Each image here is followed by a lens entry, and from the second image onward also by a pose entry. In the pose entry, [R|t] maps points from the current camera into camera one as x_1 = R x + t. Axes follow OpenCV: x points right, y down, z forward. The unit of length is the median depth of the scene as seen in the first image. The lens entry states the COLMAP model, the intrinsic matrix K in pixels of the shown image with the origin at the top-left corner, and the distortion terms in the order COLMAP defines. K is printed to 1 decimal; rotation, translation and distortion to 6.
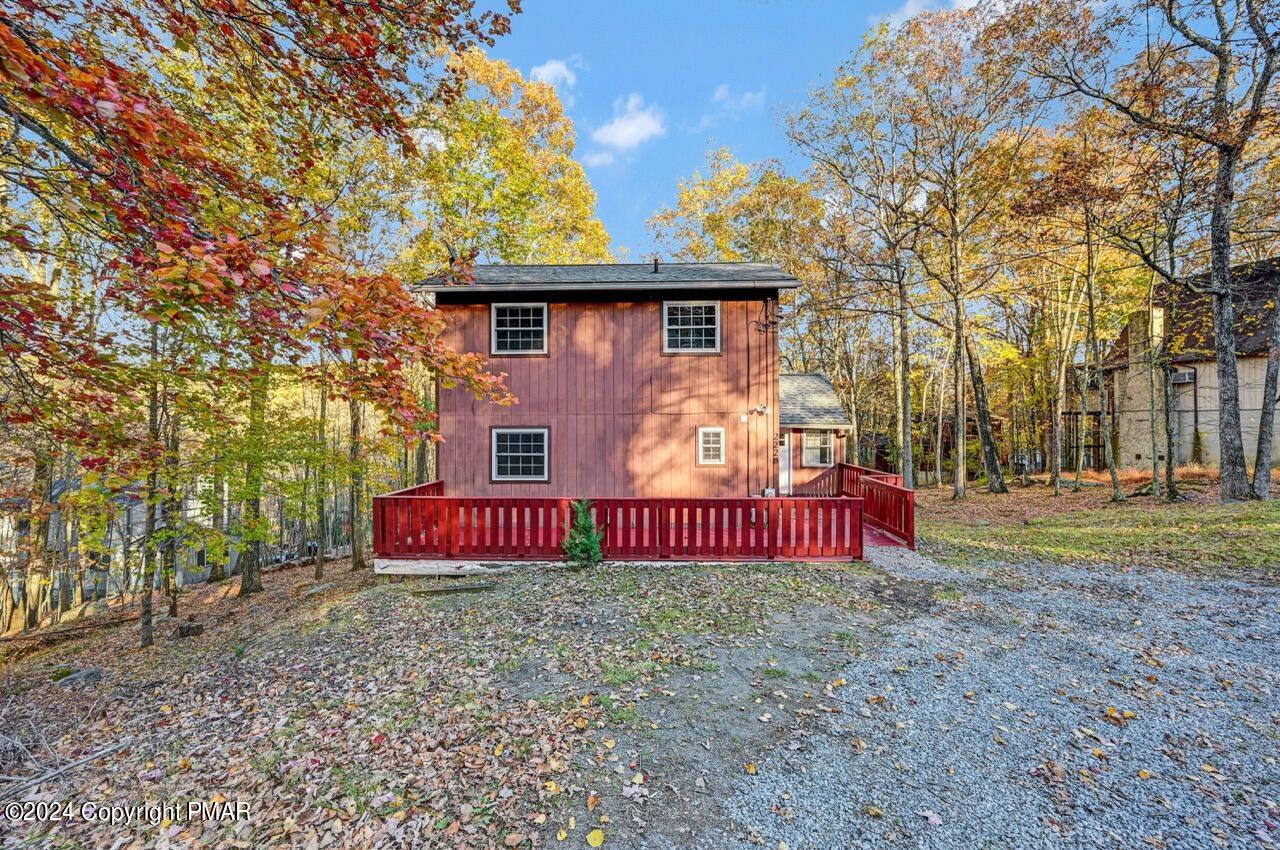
lens RADIAL K [[504.2, 0, 643.0], [0, 504.2, 420.0], [0, 0, 1]] dist [0.000782, 0.000205]
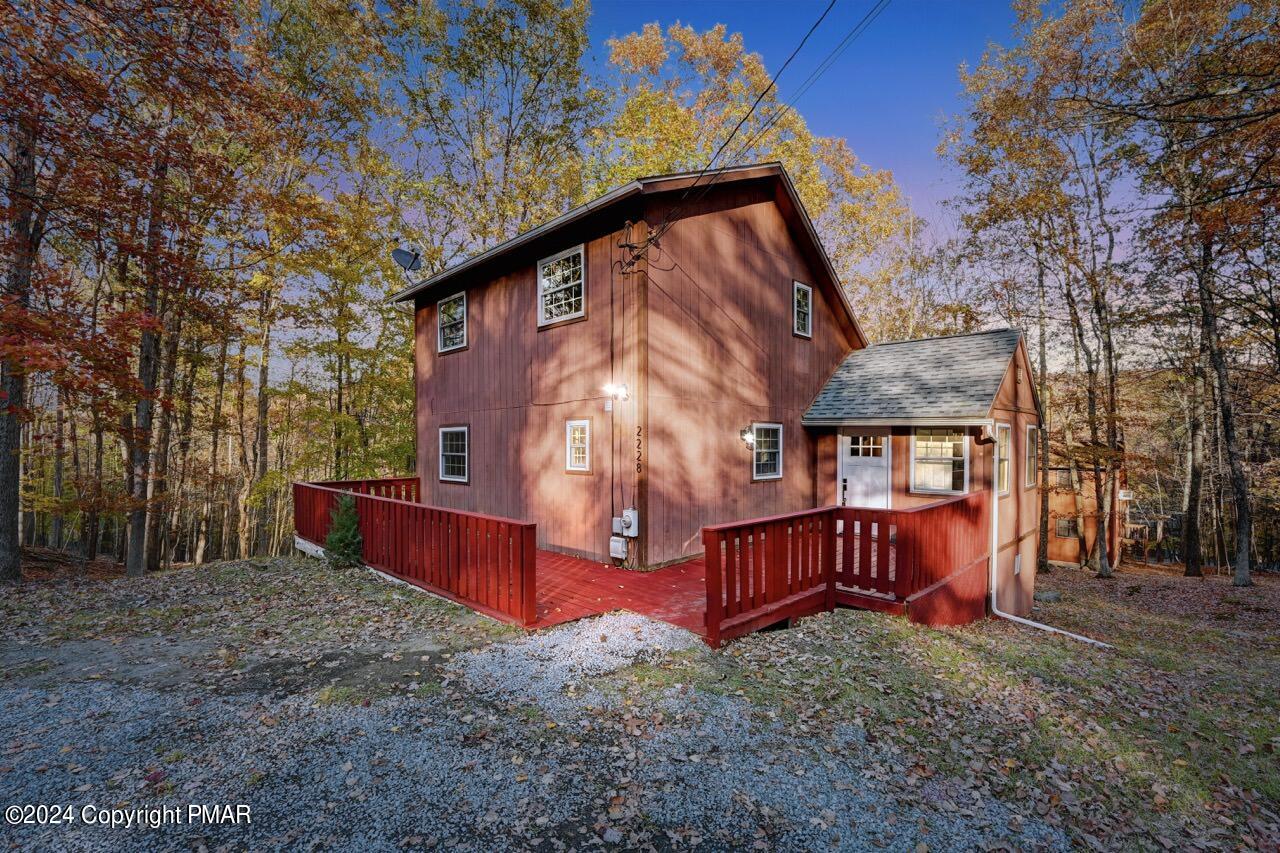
lens RADIAL K [[555.3, 0, 657.5], [0, 555.3, 446.1], [0, 0, 1]] dist [-0.000261, -0.000112]
pose [[0.740701, 0.002031, -0.671831, 0.766397], [0.003450, 0.999971, 0.006827, 0.048637], [0.671826, -0.007375, 0.740673, 0.484728]]
